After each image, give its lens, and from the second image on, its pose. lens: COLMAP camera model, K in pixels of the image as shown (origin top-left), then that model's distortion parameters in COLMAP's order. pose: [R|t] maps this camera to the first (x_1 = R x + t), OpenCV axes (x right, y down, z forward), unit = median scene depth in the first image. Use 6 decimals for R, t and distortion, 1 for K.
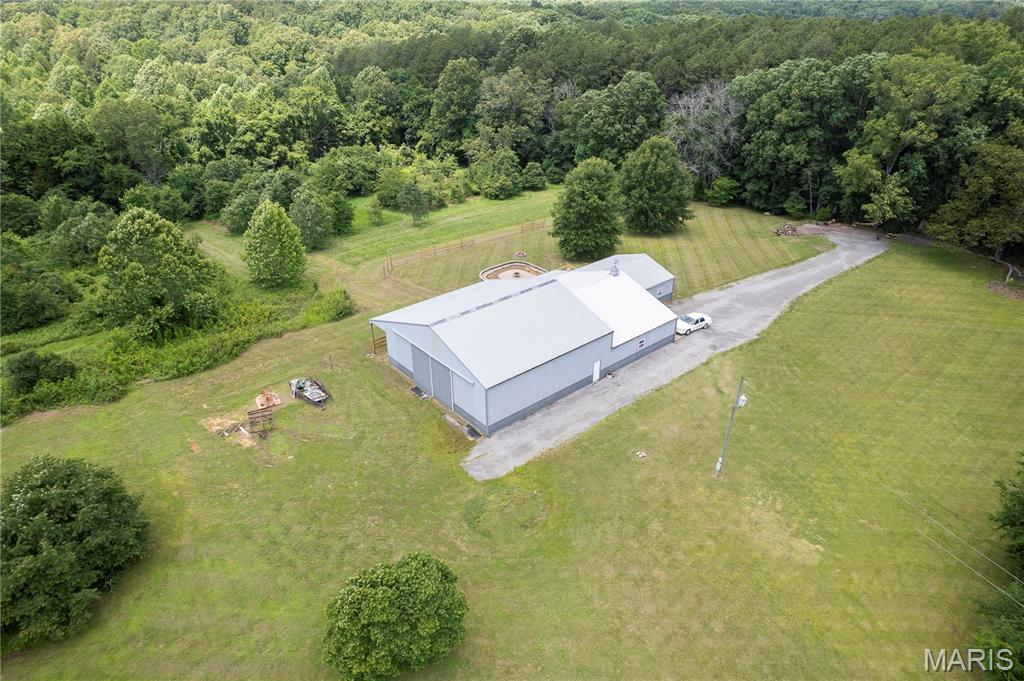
lens RADIAL K [[654.4, 0, 512.0], [0, 654.4, 340.5], [0, 0, 1]] dist [-0.051264, 0.000896]
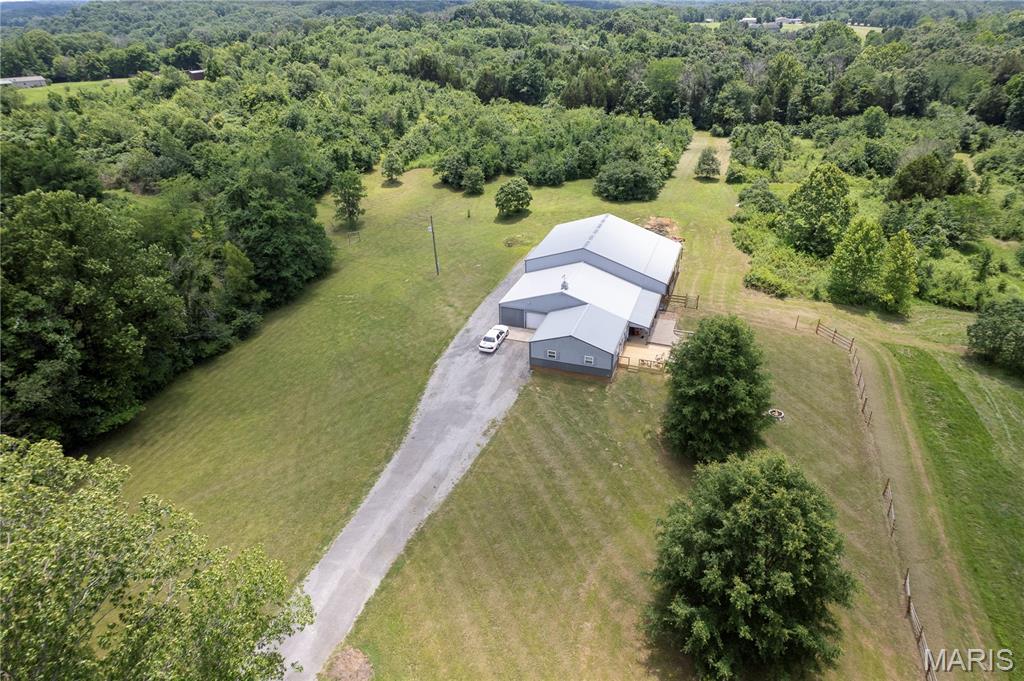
lens RADIAL K [[654.4, 0, 512.0], [0, 654.4, 340.5], [0, 0, 1]] dist [-0.051264, 0.000896]
pose [[-0.863799, 0.248442, -0.438324, 0.695702], [-0.234264, 0.572169, 0.785966, -0.839827], [0.446063, 0.781600, -0.436037, 1.429551]]
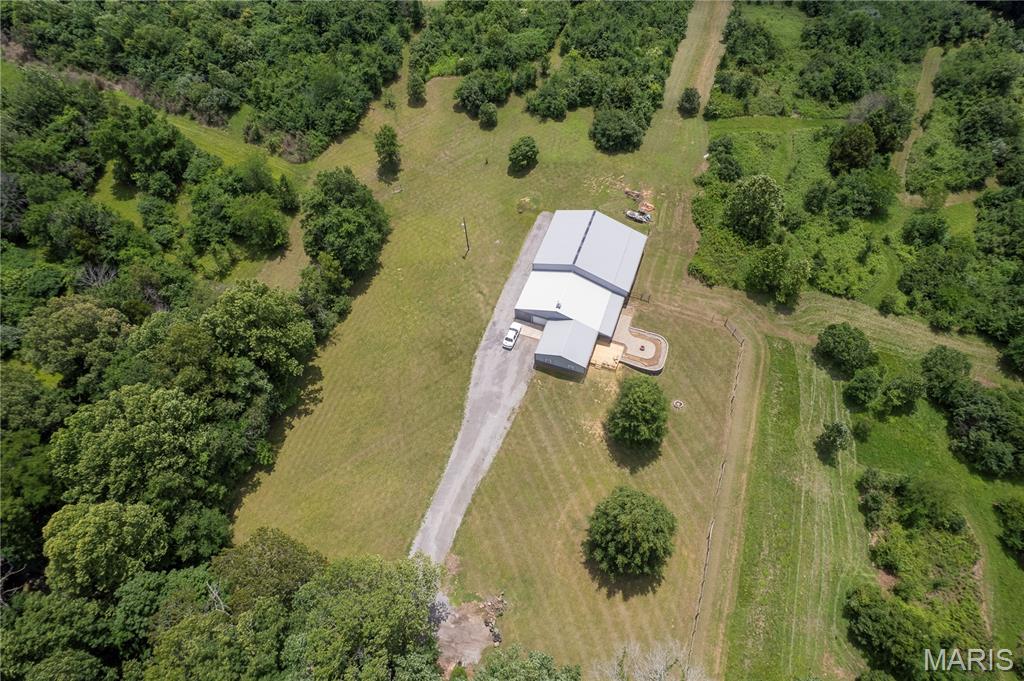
lens RADIAL K [[654.4, 0, 512.0], [0, 654.4, 340.5], [0, 0, 1]] dist [-0.051264, 0.000896]
pose [[-0.865385, 0.408504, -0.290228, 0.737510], [-0.242839, 0.164751, 0.955974, -1.555005], [0.438335, 0.897765, -0.043372, 1.045566]]
